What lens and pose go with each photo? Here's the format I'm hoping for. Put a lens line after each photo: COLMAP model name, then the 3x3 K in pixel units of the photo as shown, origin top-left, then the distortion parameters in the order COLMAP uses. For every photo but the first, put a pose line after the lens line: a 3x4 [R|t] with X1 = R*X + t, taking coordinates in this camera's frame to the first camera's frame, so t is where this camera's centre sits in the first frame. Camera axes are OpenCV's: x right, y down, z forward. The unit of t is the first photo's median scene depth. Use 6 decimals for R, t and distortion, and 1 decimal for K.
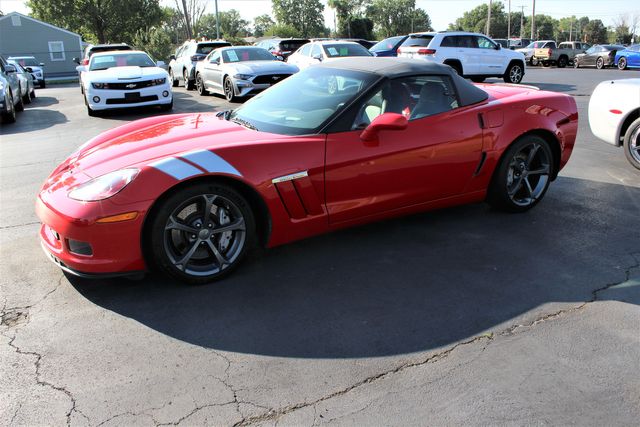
lens RADIAL K [[537.1, 0, 321.6], [0, 537.1, 214.7], [0, 0, 1]] dist [-0.176162, 0.160369]
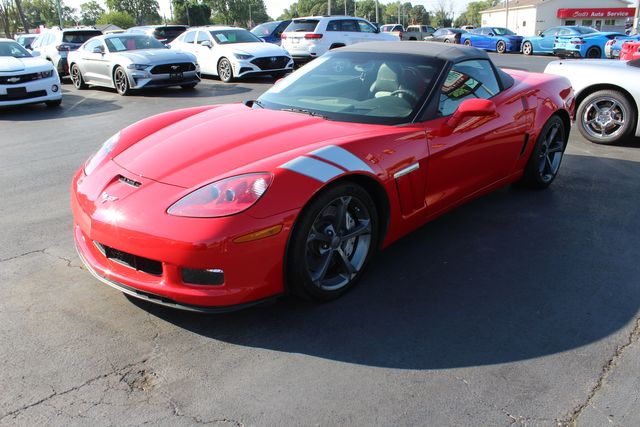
lens RADIAL K [[537.1, 0, 321.6], [0, 537.1, 214.7], [0, 0, 1]] dist [-0.176162, 0.160369]
pose [[0.954550, -0.095432, 0.282358, -0.117460], [0.088653, 0.995386, 0.036718, -0.010330], [-0.284560, -0.010017, 0.958606, 0.039683]]
